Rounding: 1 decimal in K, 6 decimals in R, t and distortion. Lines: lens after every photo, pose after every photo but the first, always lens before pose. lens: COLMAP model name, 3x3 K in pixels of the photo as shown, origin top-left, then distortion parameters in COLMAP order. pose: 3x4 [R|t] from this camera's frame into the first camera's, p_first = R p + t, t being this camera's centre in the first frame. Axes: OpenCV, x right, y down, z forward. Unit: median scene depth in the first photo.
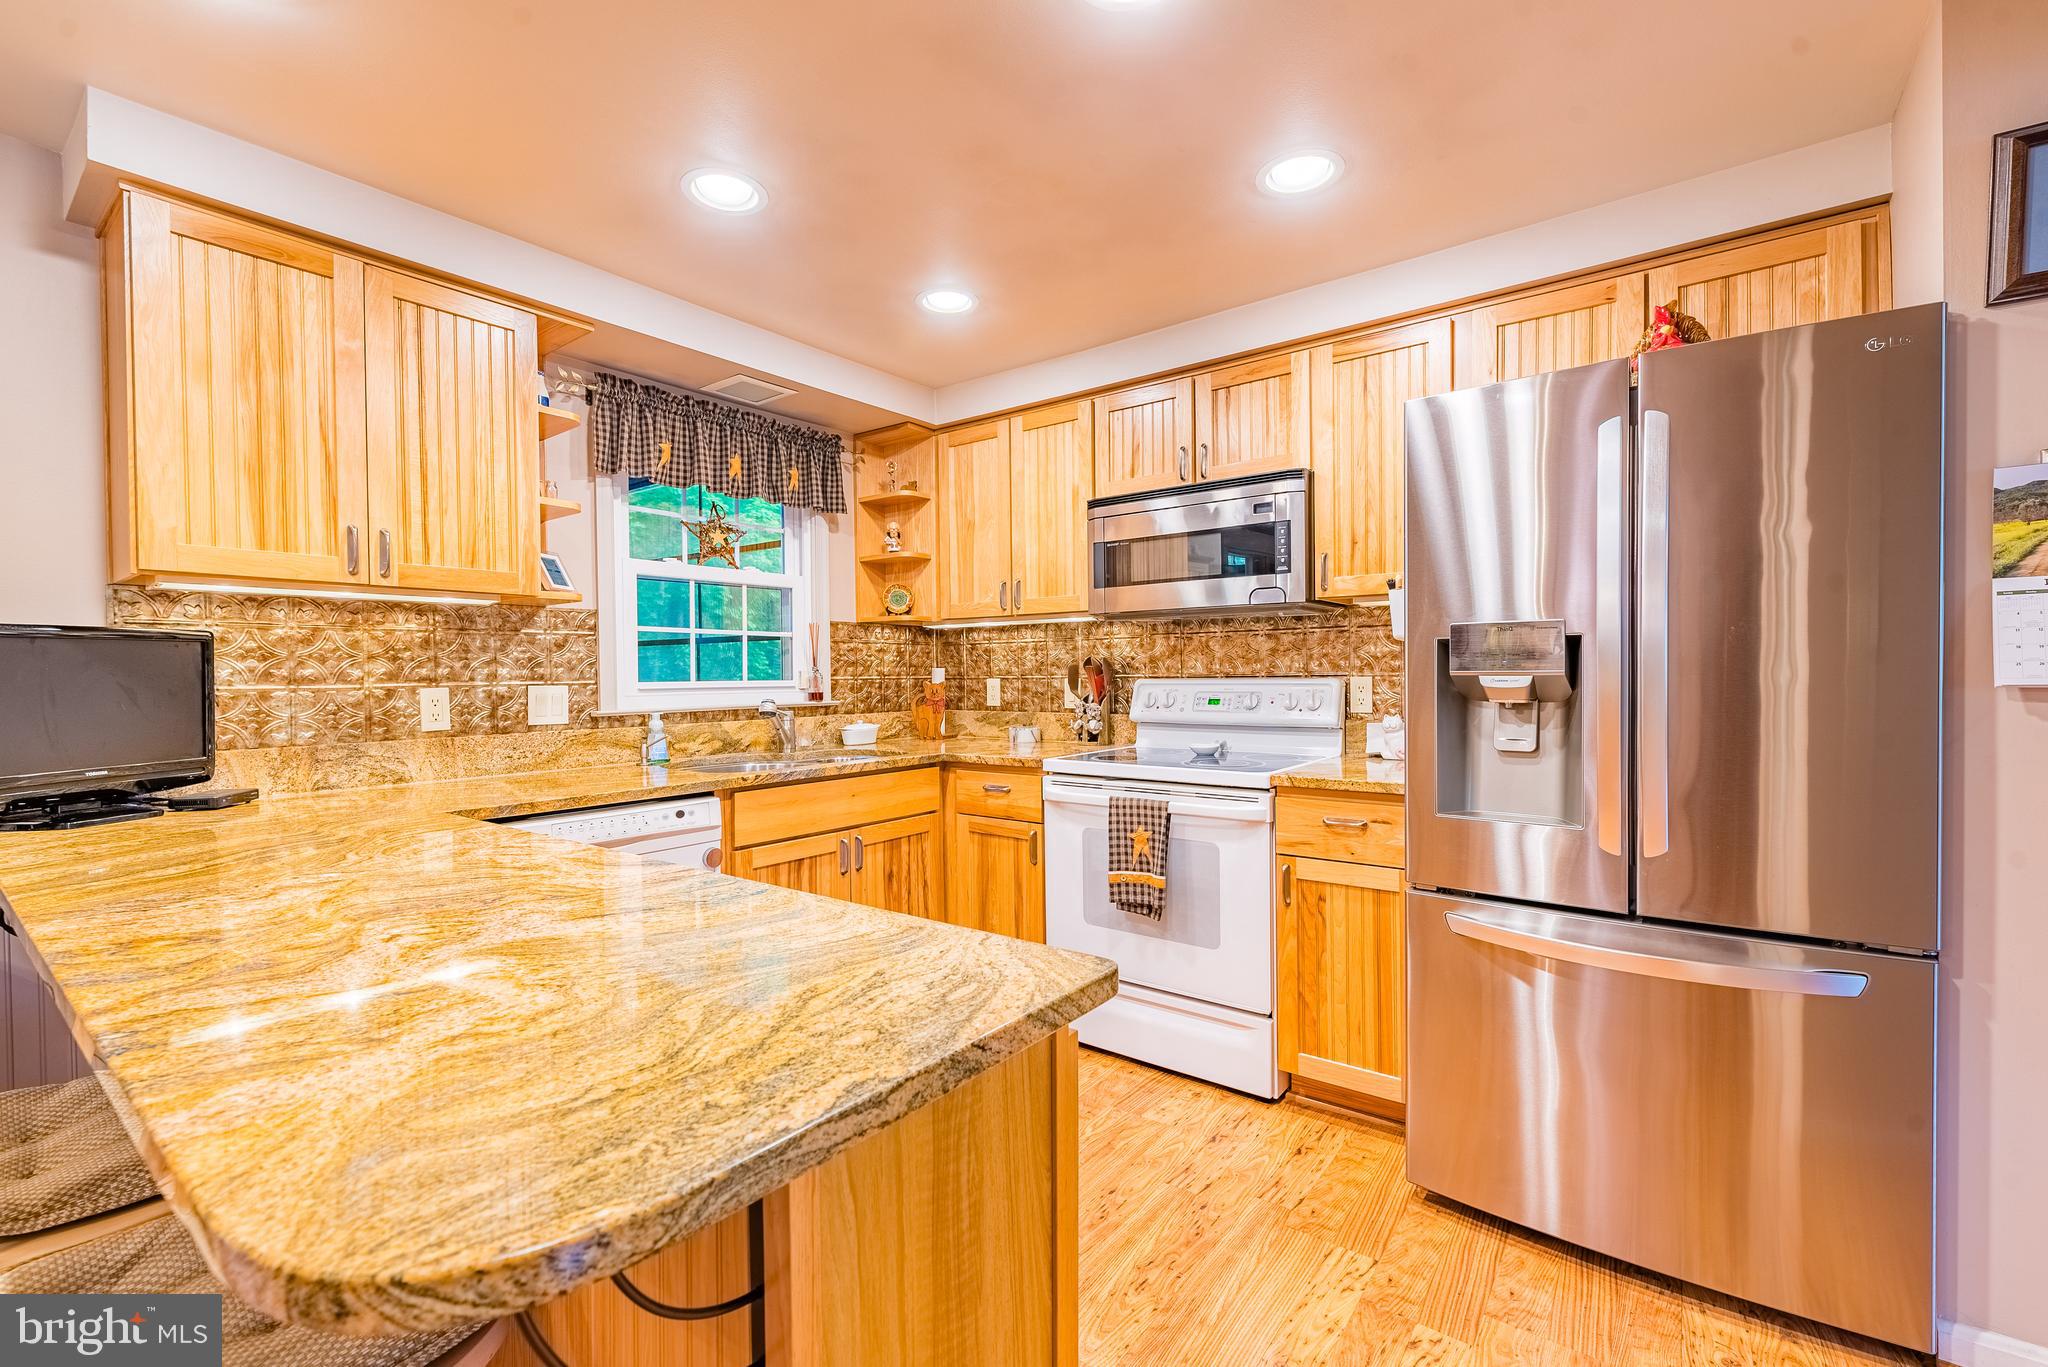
lens RADIAL K [[877.8, 0, 1025.9], [0, 877.8, 686.9], [0, 0, 1]] dist [-0.000225, -0.000329]
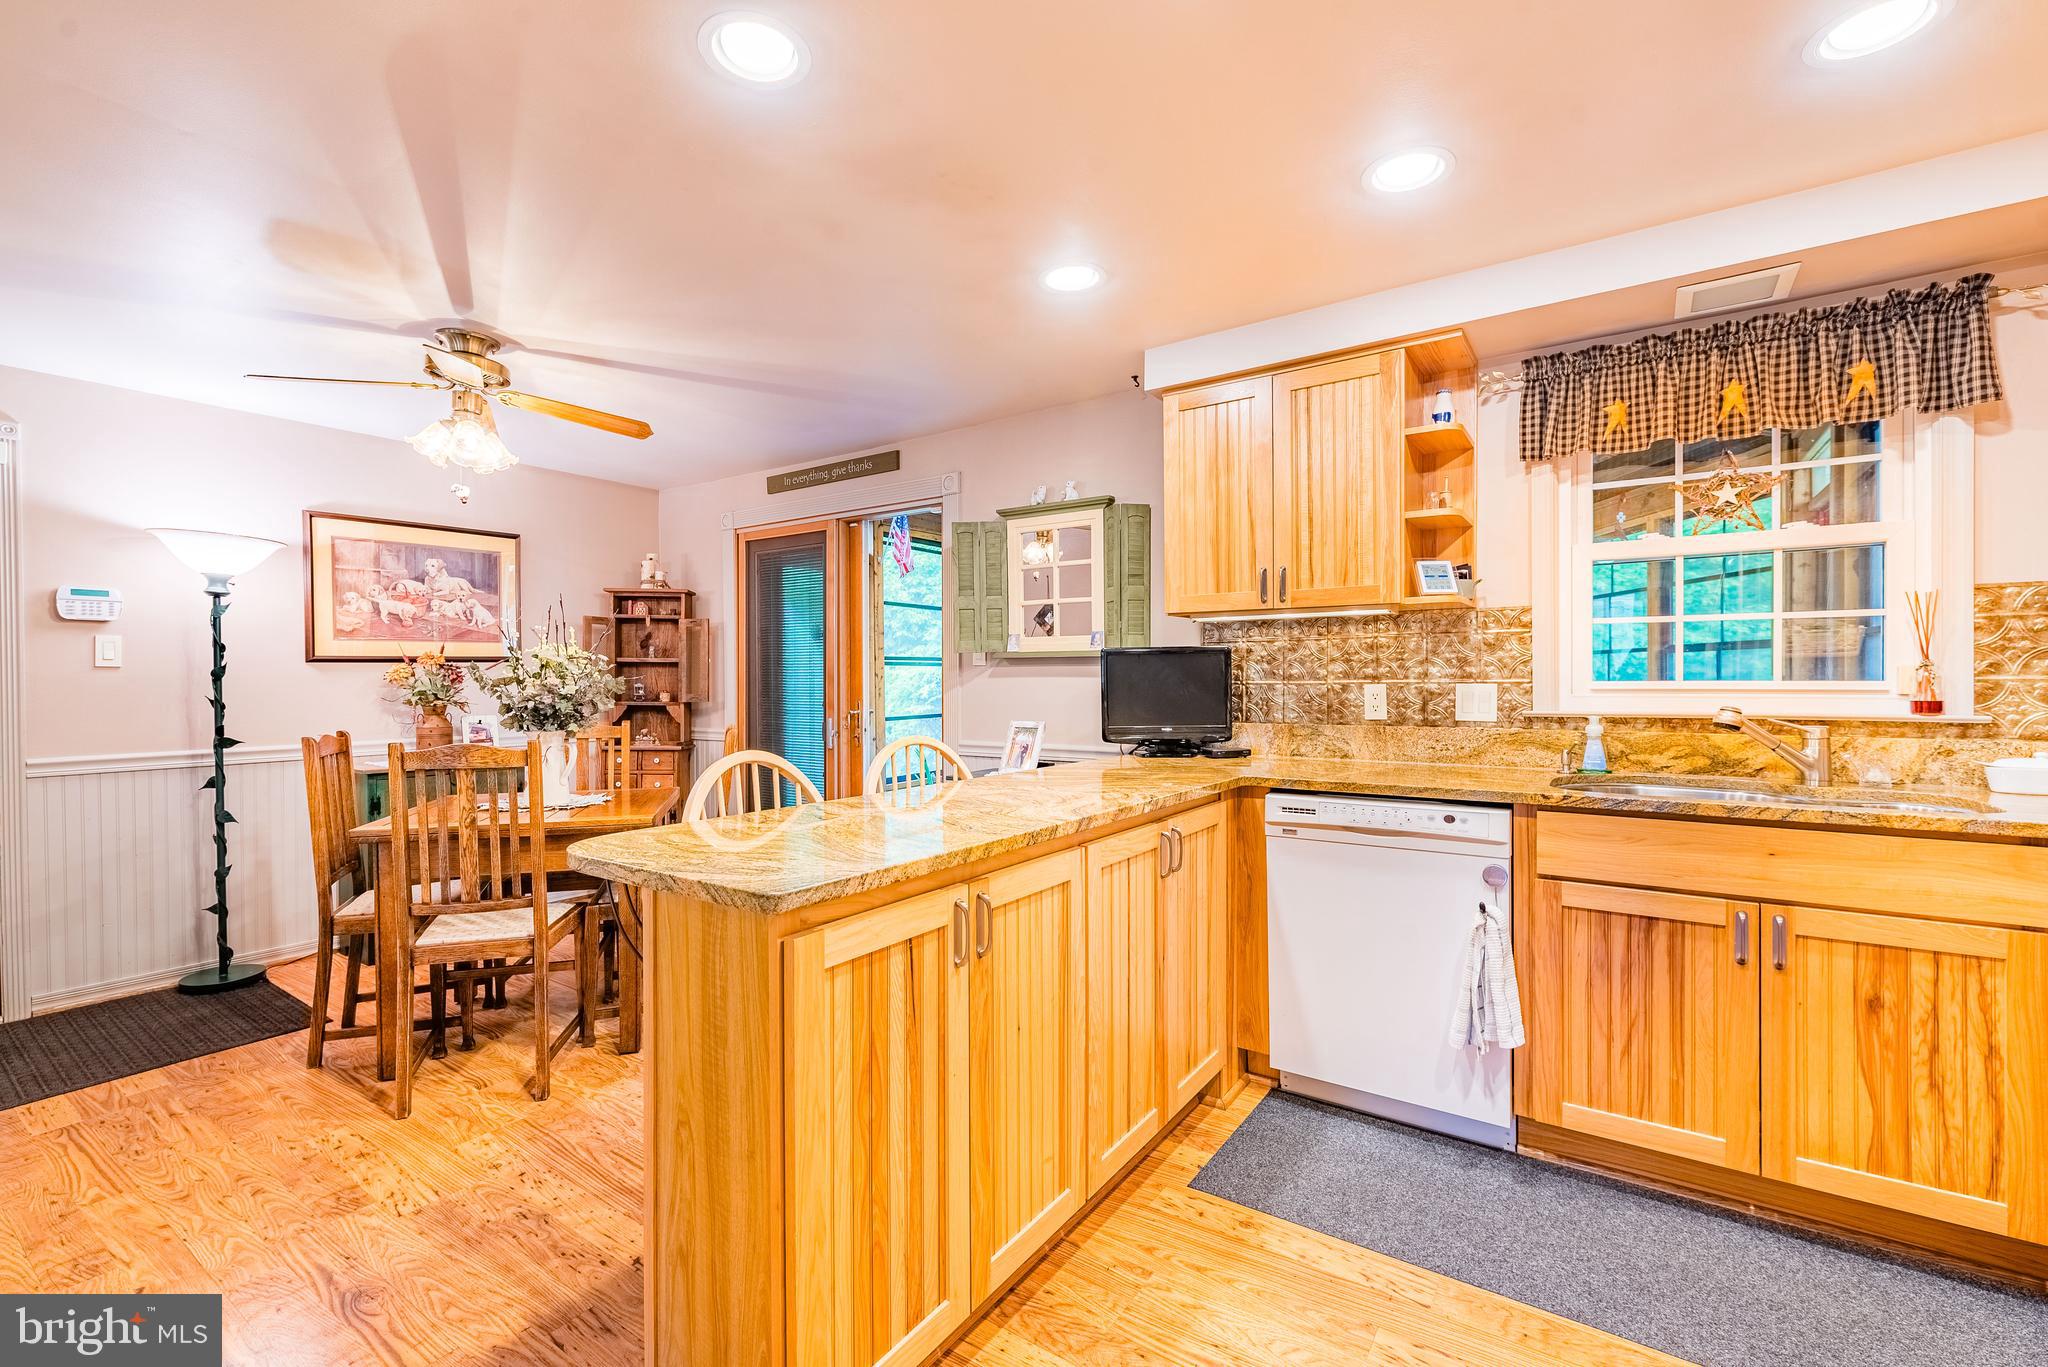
lens RADIAL K [[877.8, 0, 1022.2], [0, 877.8, 685.7], [0, 0, 1]] dist [-0.000225, -0.000329]
pose [[0.045329, 0.017371, -0.998821, 0.475368], [-0.009441, 0.999812, 0.016960, -0.011746], [0.998927, 0.008661, 0.045485, 0.424035]]
